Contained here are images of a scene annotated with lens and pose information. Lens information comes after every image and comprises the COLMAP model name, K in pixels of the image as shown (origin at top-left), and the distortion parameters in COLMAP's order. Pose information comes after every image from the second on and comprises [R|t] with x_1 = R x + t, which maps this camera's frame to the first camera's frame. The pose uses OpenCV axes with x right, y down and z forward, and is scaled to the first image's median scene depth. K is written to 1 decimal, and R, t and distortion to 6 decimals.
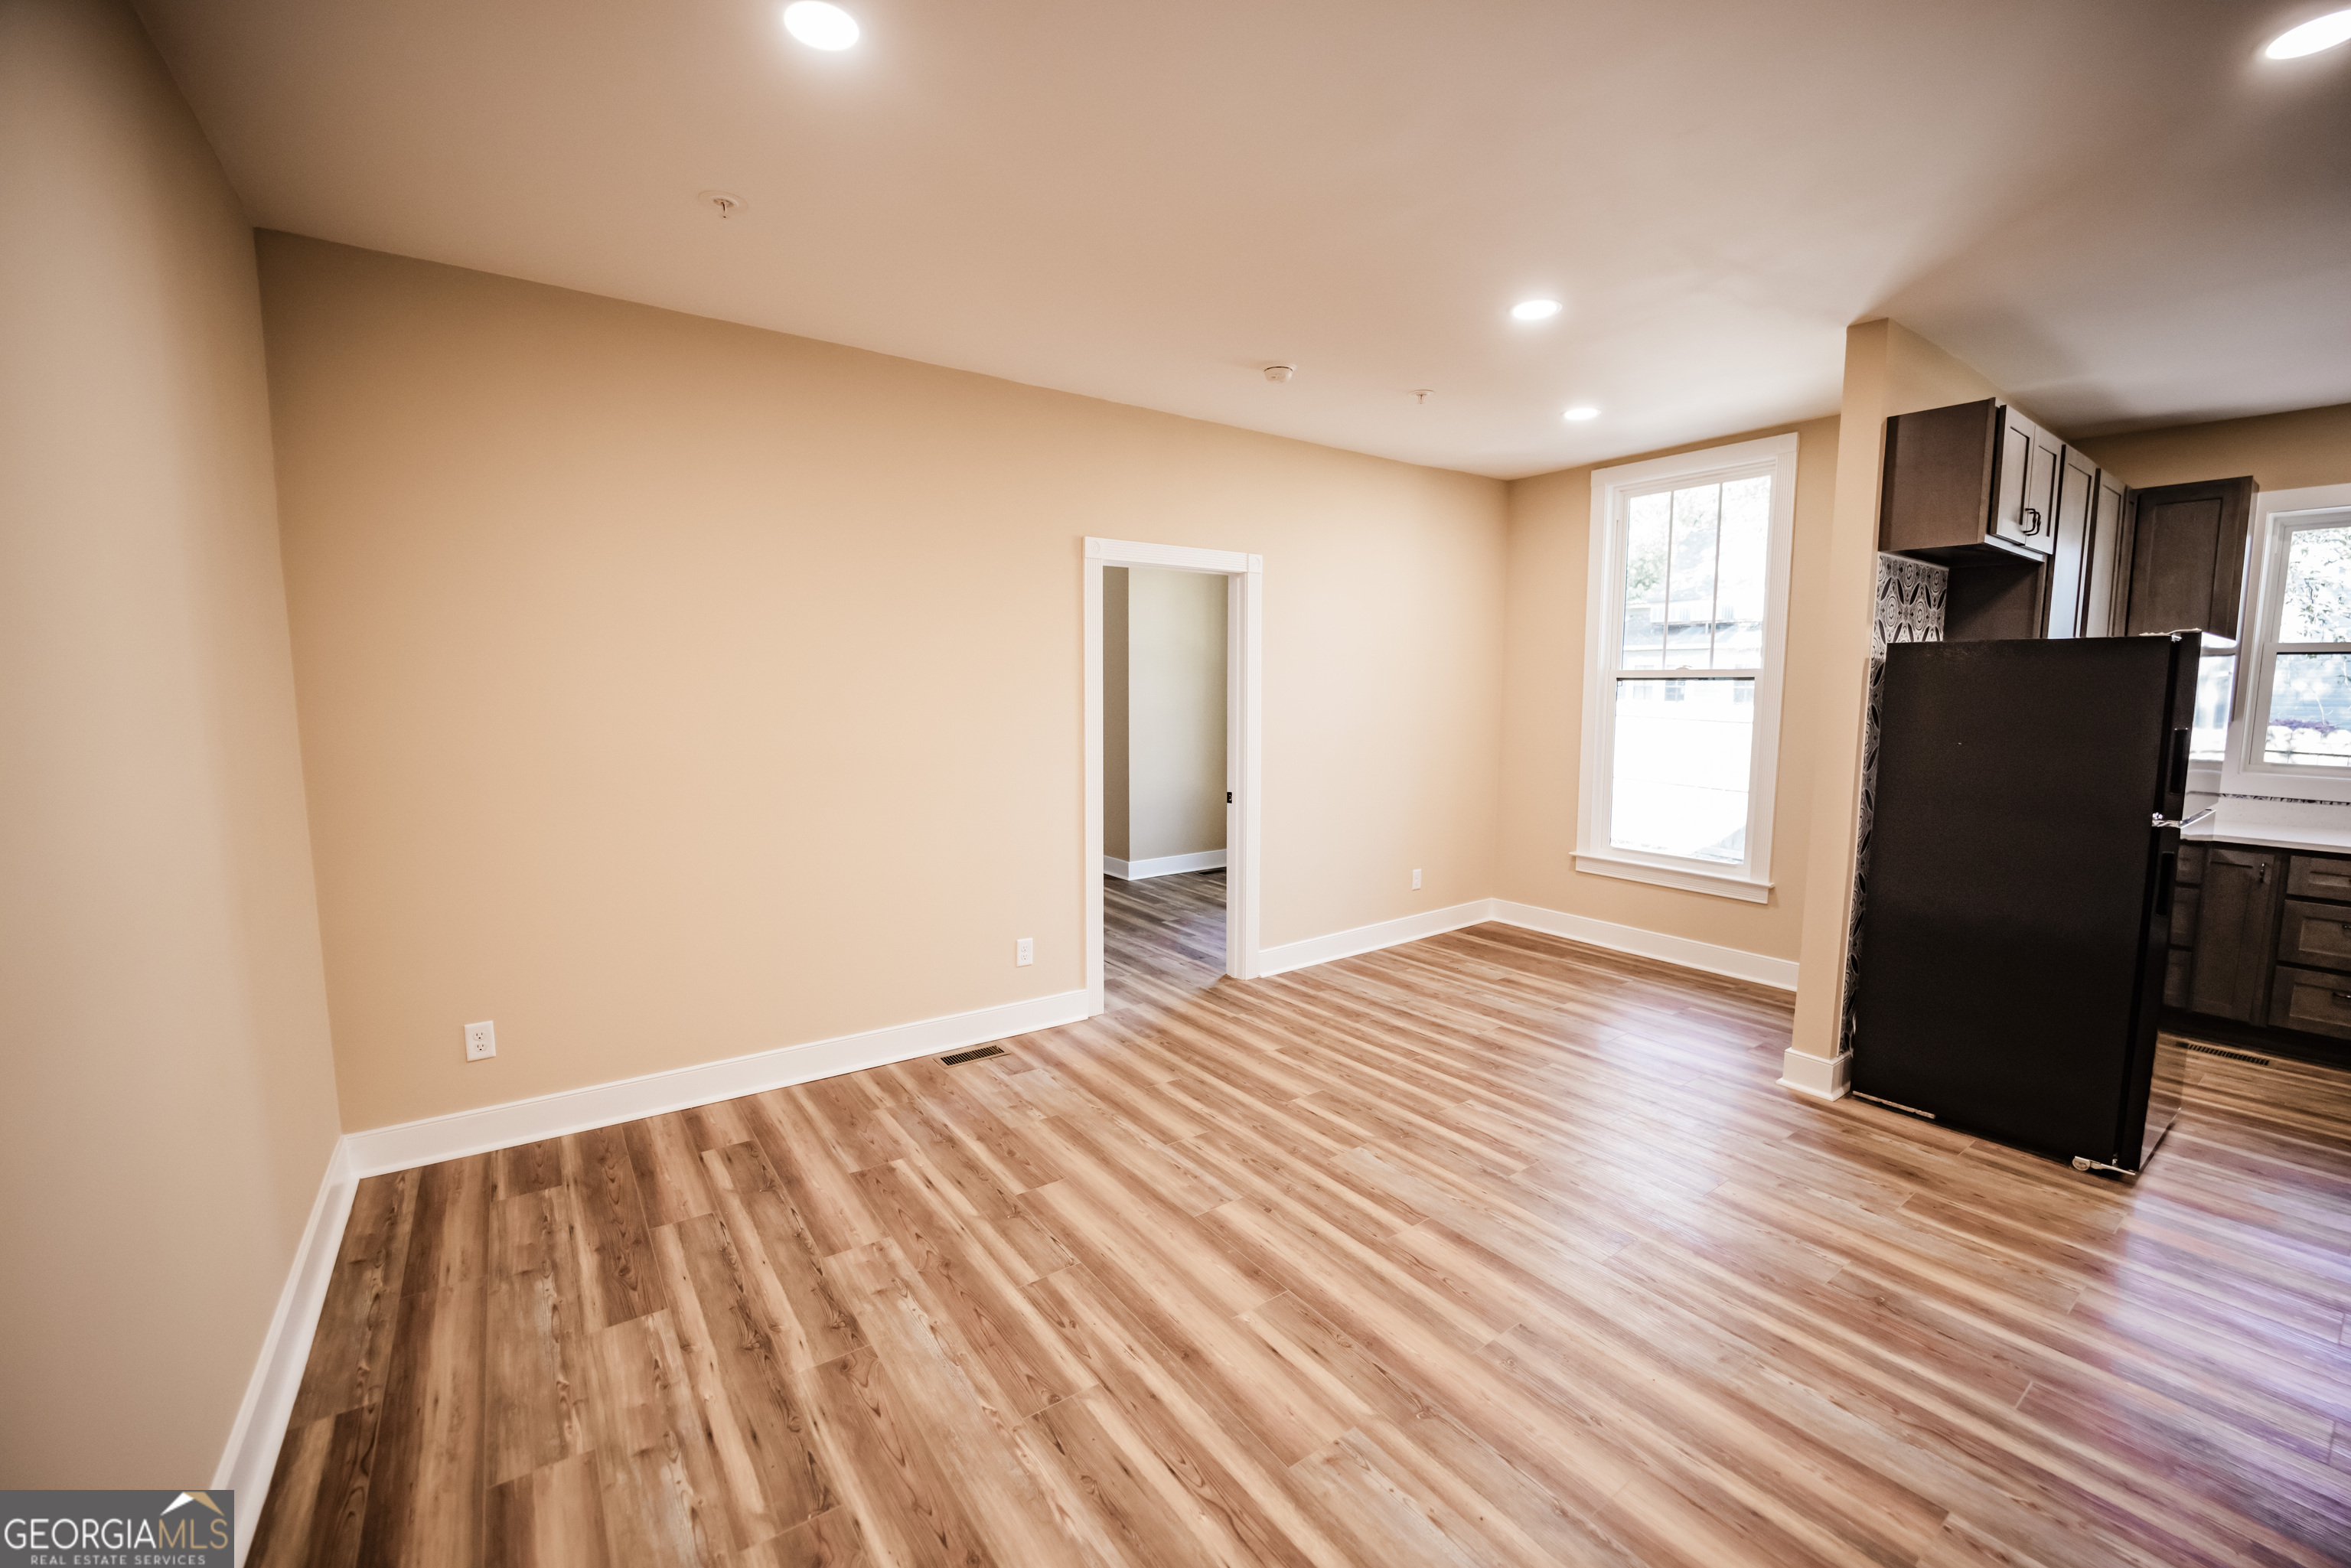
lens RADIAL K [[951.9, 0, 1194.8], [0, 951.9, 781.4], [0, 0, 1]] dist [-0.023353, 0.000488]
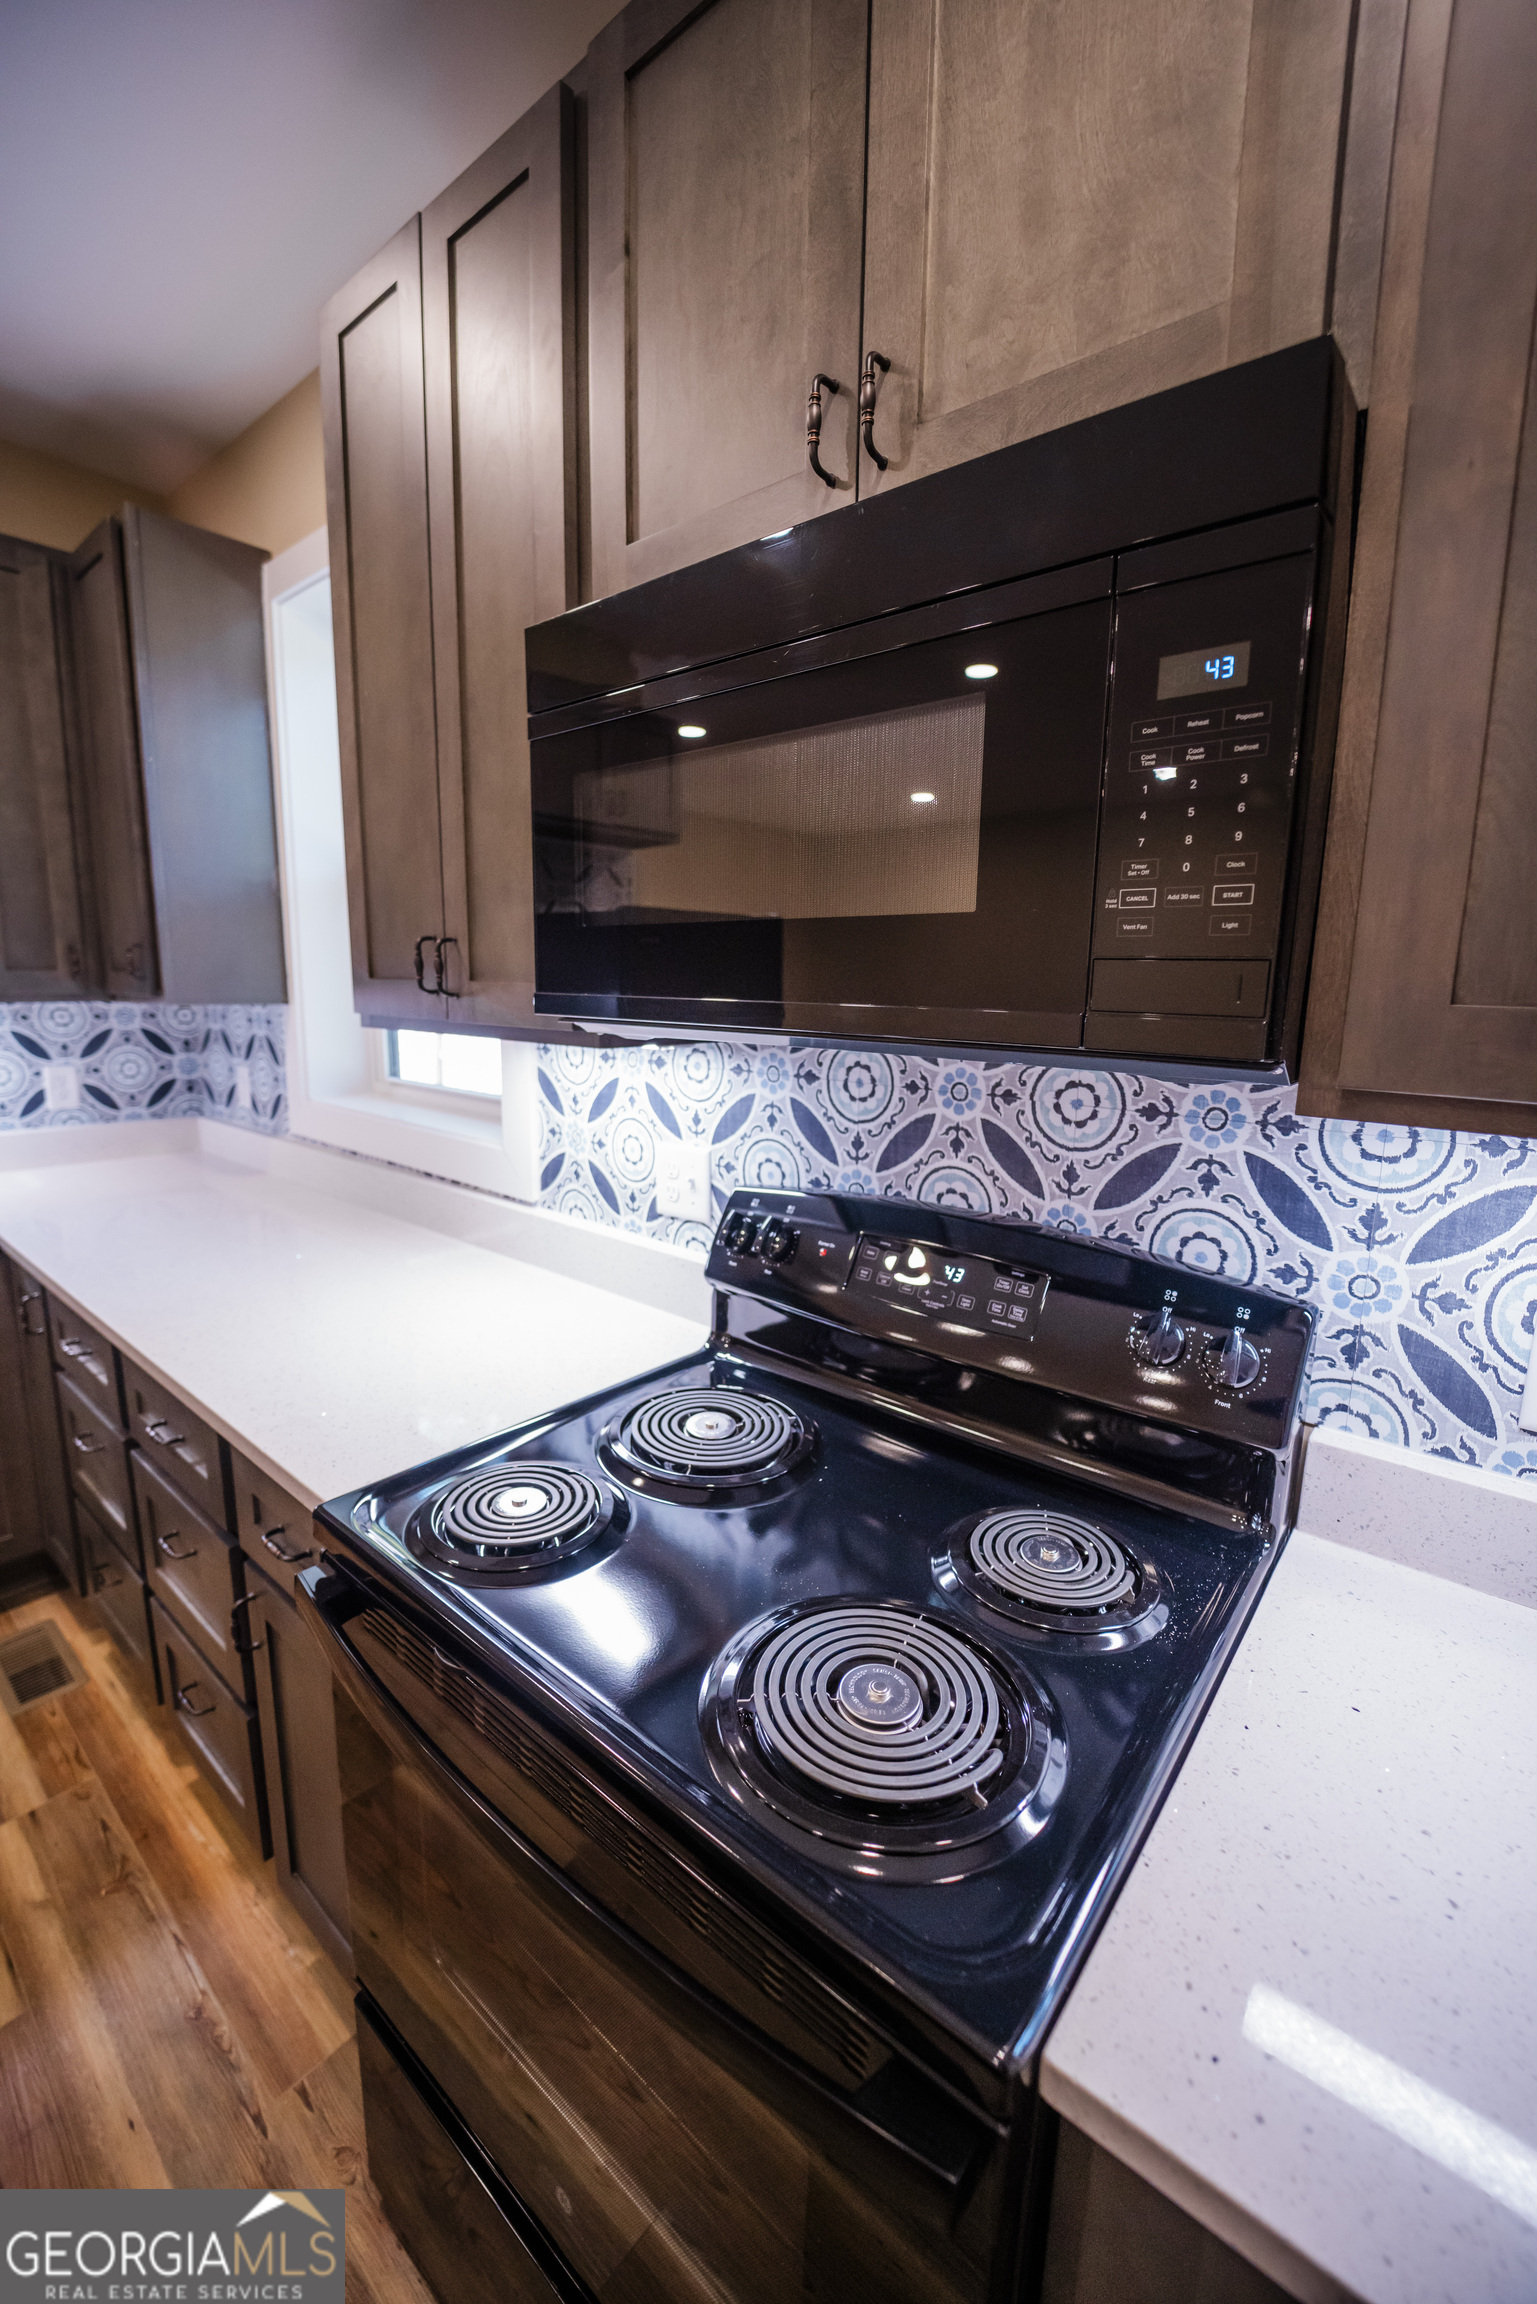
lens RADIAL K [[932.9, 0, 771.4], [0, 932.9, 1148.0], [0, 0, 1]] dist [-0.023353, 0.000488]
pose [[0.972412, -0.028509, 0.231522, 1.523423], [0.008267, 0.996092, 0.087932, -0.030815], [-0.233125, -0.083592, 0.968847, 0.478848]]
